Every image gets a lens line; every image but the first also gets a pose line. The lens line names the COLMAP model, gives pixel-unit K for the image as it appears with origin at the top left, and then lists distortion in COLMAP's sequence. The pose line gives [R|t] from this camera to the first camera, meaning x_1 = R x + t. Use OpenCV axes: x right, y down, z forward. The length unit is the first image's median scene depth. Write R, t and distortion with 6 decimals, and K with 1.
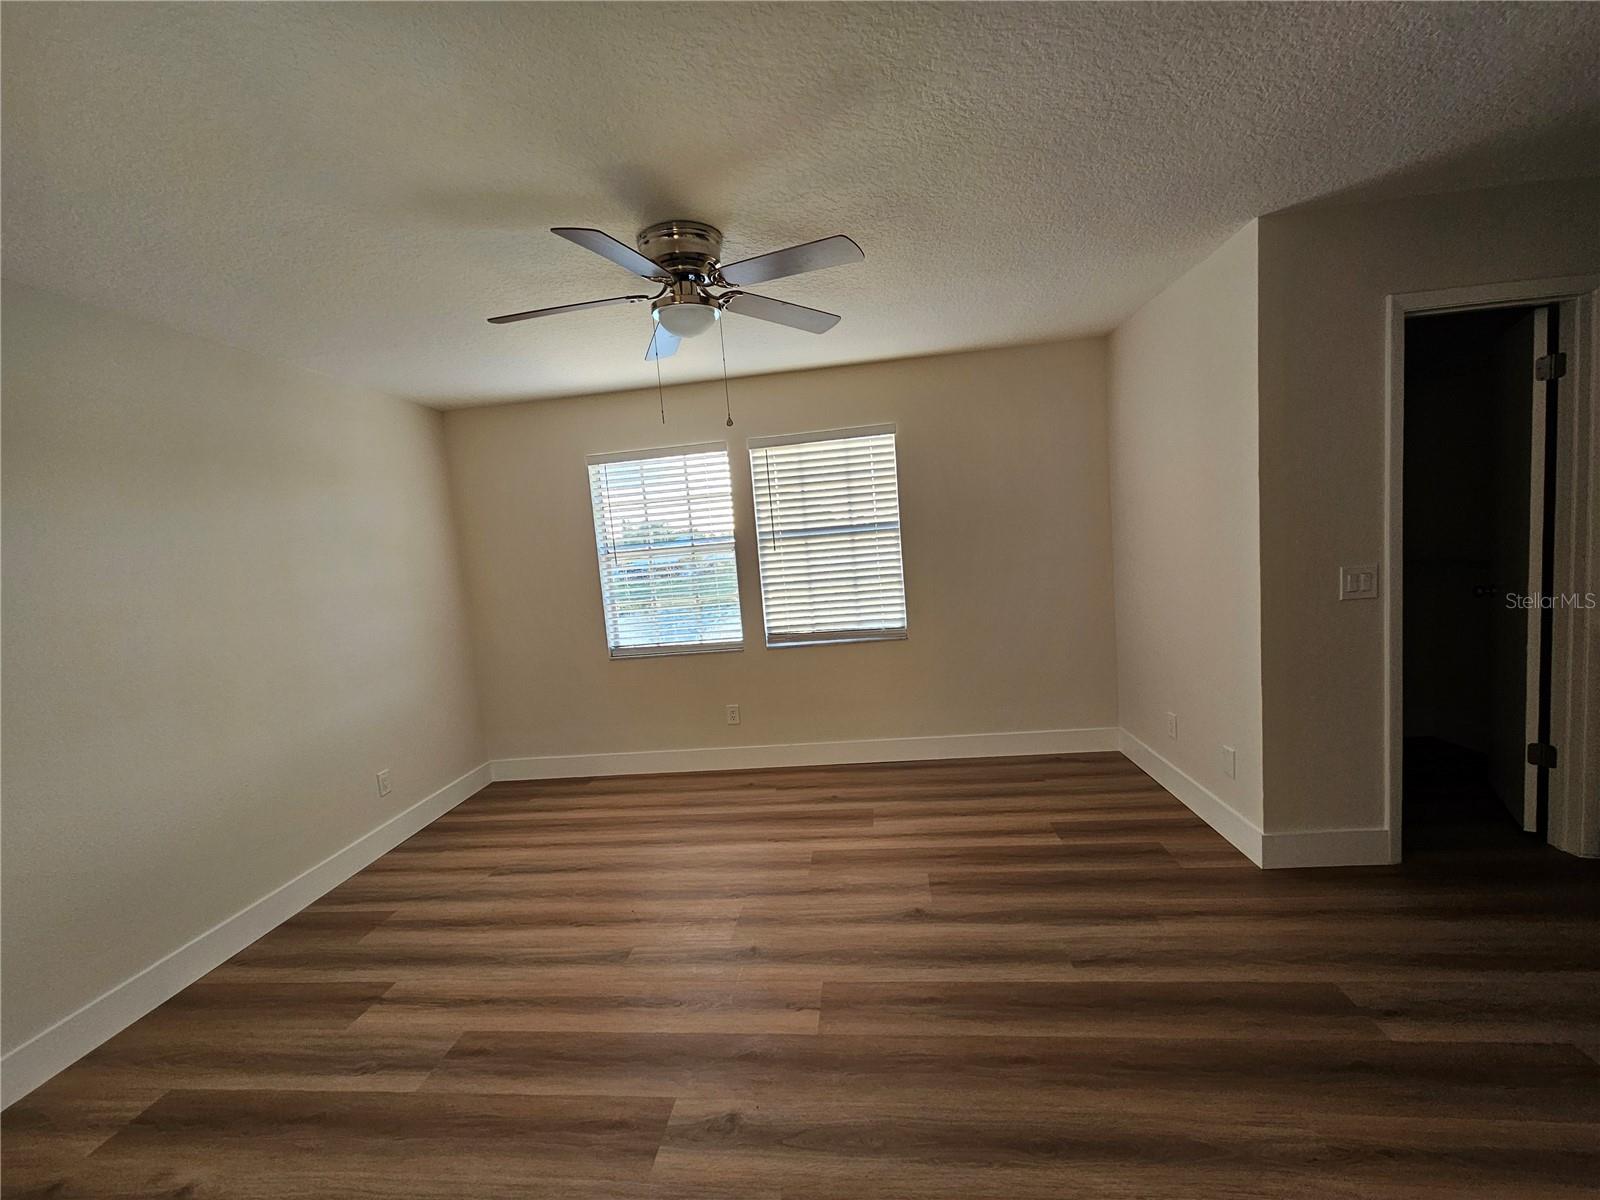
lens RADIAL K [[641.4, 0, 800.0], [0, 641.4, 600.0], [0, 0, 1]] dist [0.000596, 0.000314]
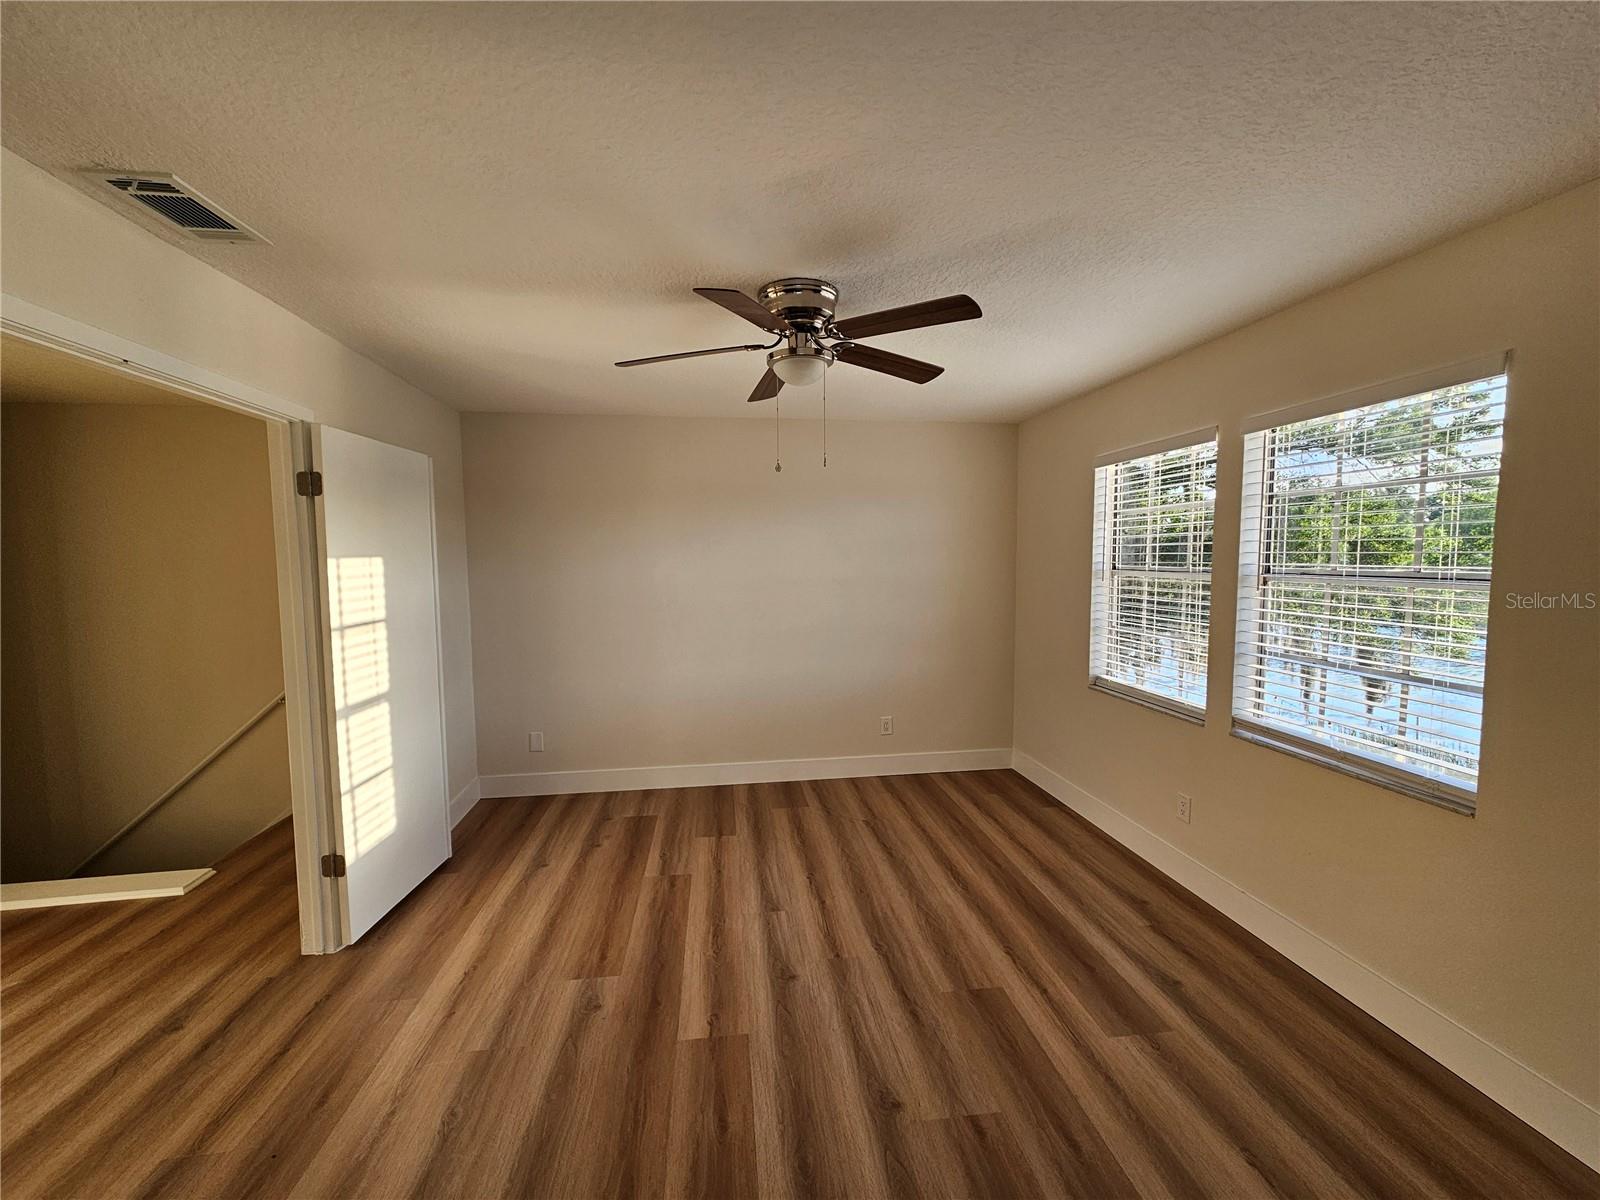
lens RADIAL K [[656.6, 0, 800.0], [0, 656.6, 600.0], [0, 0, 1]] dist [0.000264, 0.000083]
pose [[0.244322, 0.147469, -0.958415, 0.578952], [-0.103853, 0.986663, 0.125341, -0.122399], [0.964117, 0.068911, 0.256379, 0.484353]]
